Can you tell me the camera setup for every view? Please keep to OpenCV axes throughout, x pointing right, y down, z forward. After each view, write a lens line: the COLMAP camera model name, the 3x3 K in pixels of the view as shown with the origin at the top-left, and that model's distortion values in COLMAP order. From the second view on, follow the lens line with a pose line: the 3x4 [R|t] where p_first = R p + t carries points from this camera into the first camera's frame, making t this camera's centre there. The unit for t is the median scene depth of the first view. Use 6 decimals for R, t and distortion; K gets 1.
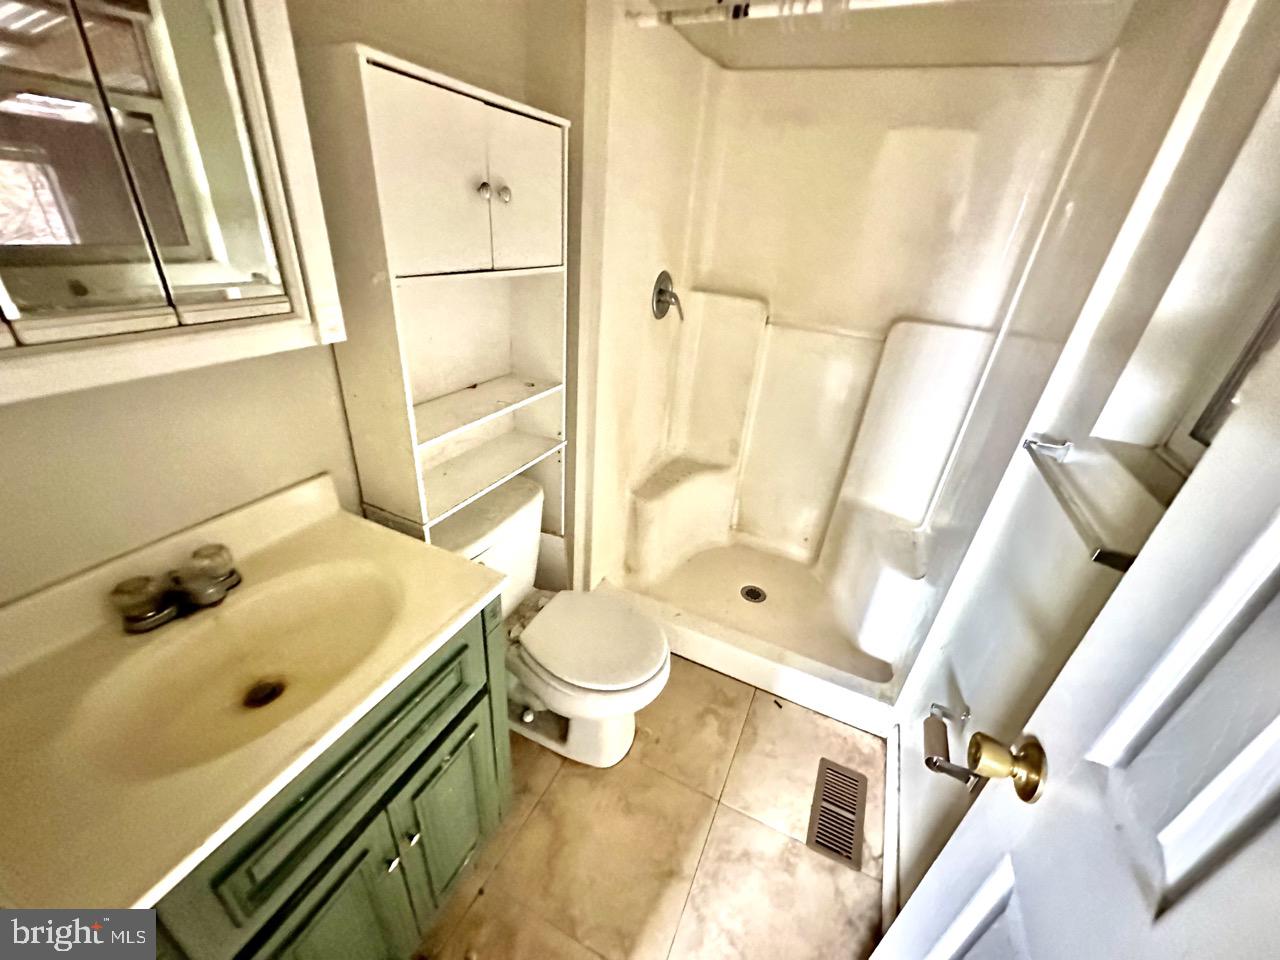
lens RADIAL K [[505.0, 0, 639.0], [0, 505.0, 477.1], [0, 0, 1]] dist [-0.004180, 0.000227]
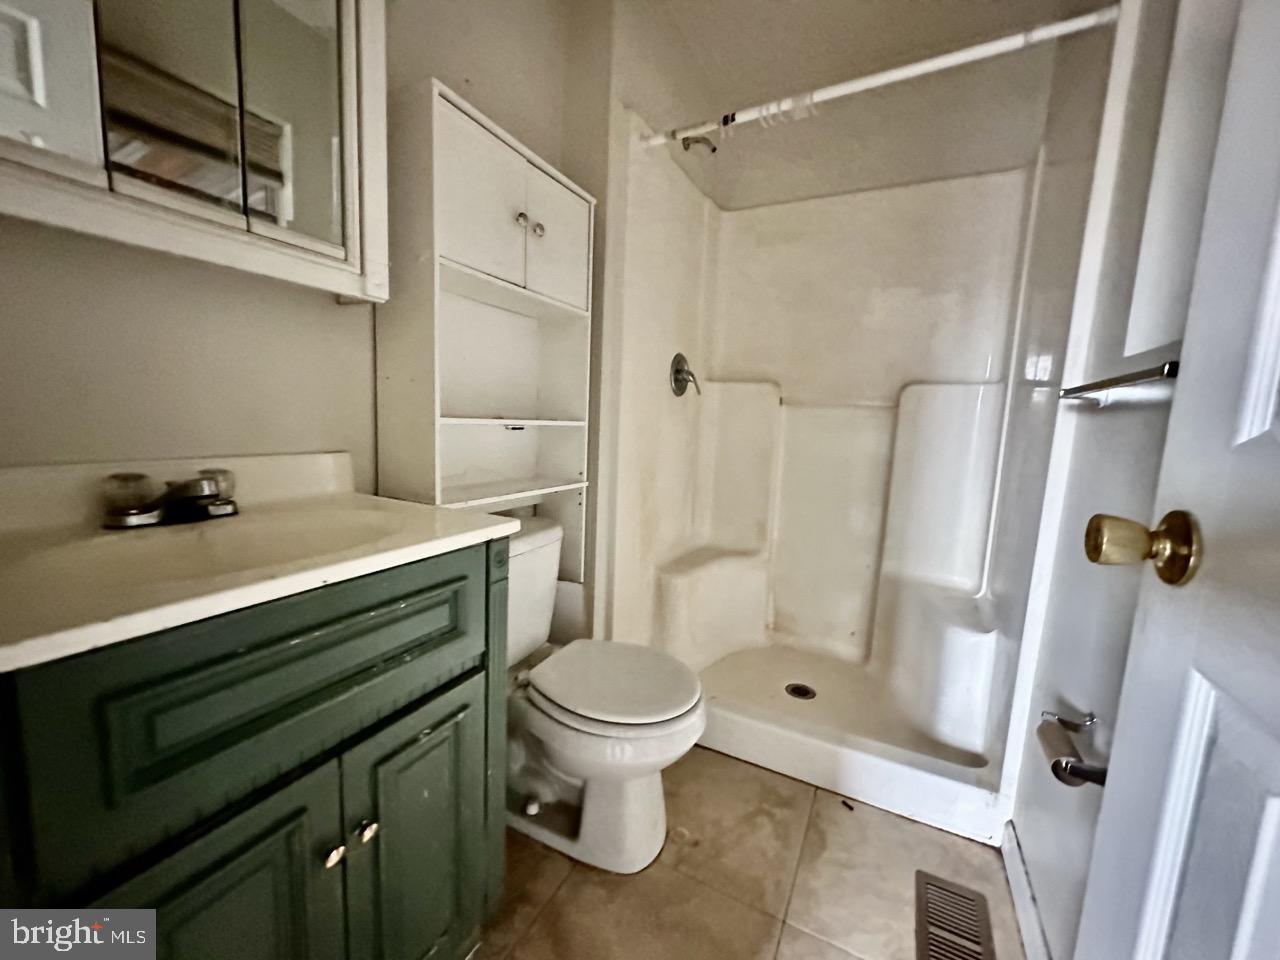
lens RADIAL K [[505.0, 0, 639.9], [0, 505.0, 479.4], [0, 0, 1]] dist [-0.004180, 0.000227]
pose [[0.998651, -0.030265, -0.042187, 0.000868], [0.013426, 0.935428, -0.353261, 0.276009], [0.050154, 0.352218, 0.934573, 0.078416]]
